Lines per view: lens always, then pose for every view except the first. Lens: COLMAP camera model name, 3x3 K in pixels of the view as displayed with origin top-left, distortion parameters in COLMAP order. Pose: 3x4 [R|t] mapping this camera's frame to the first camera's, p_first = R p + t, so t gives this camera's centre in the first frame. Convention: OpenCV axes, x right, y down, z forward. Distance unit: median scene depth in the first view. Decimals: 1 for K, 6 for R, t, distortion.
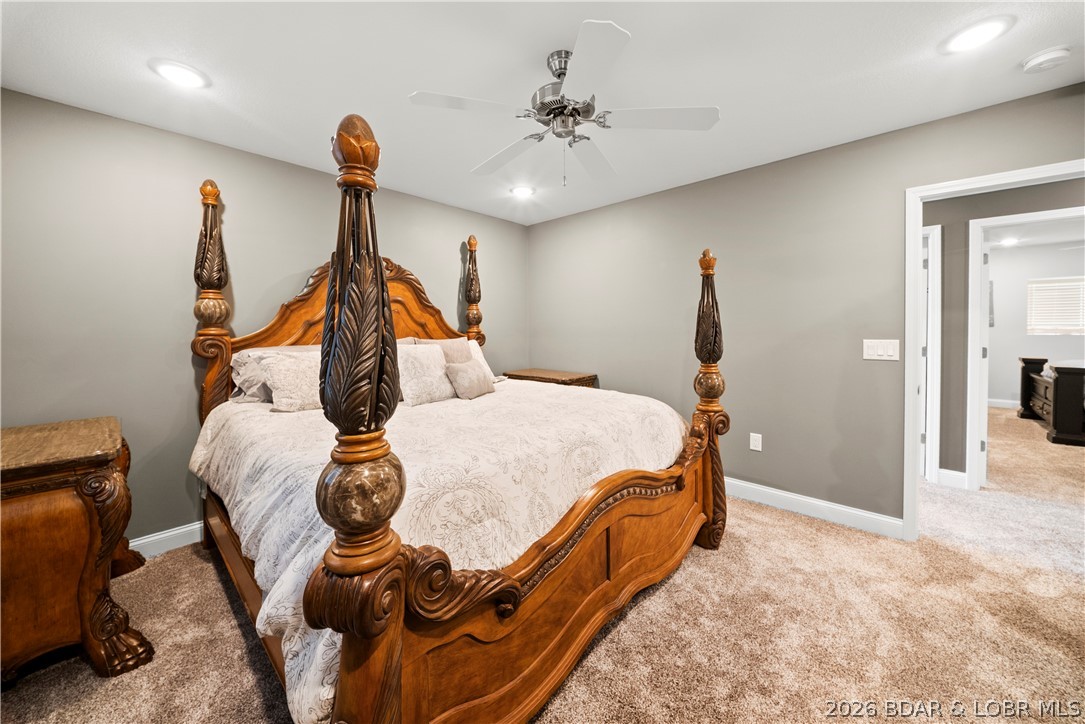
lens RADIAL K [[395.7, 0, 541.7], [0, 395.7, 329.9], [0, 0, 1]] dist [0.006695, -0.005902]
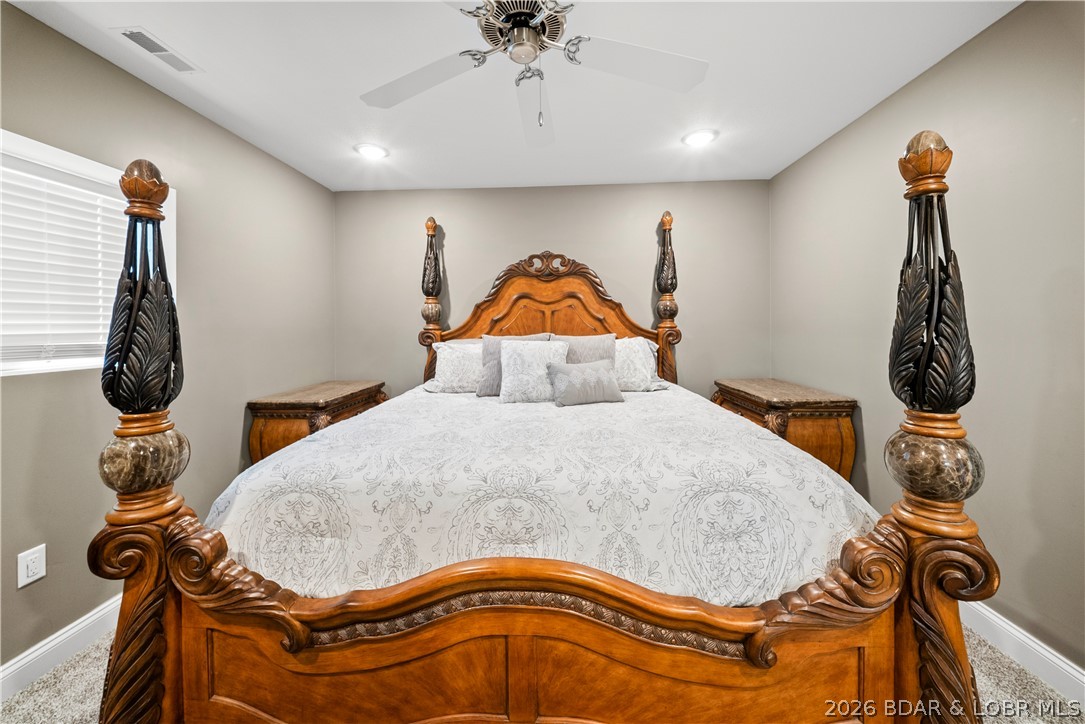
lens RADIAL K [[391.7, 0, 540.4], [0, 391.7, 326.9], [0, 0, 1]] dist [0.008841, -0.007341]
pose [[0.638953, 0.004096, -0.769235, 0.424138], [0.003820, 0.999957, 0.008498, -0.005275], [0.769237, -0.008368, 0.638909, 0.391229]]
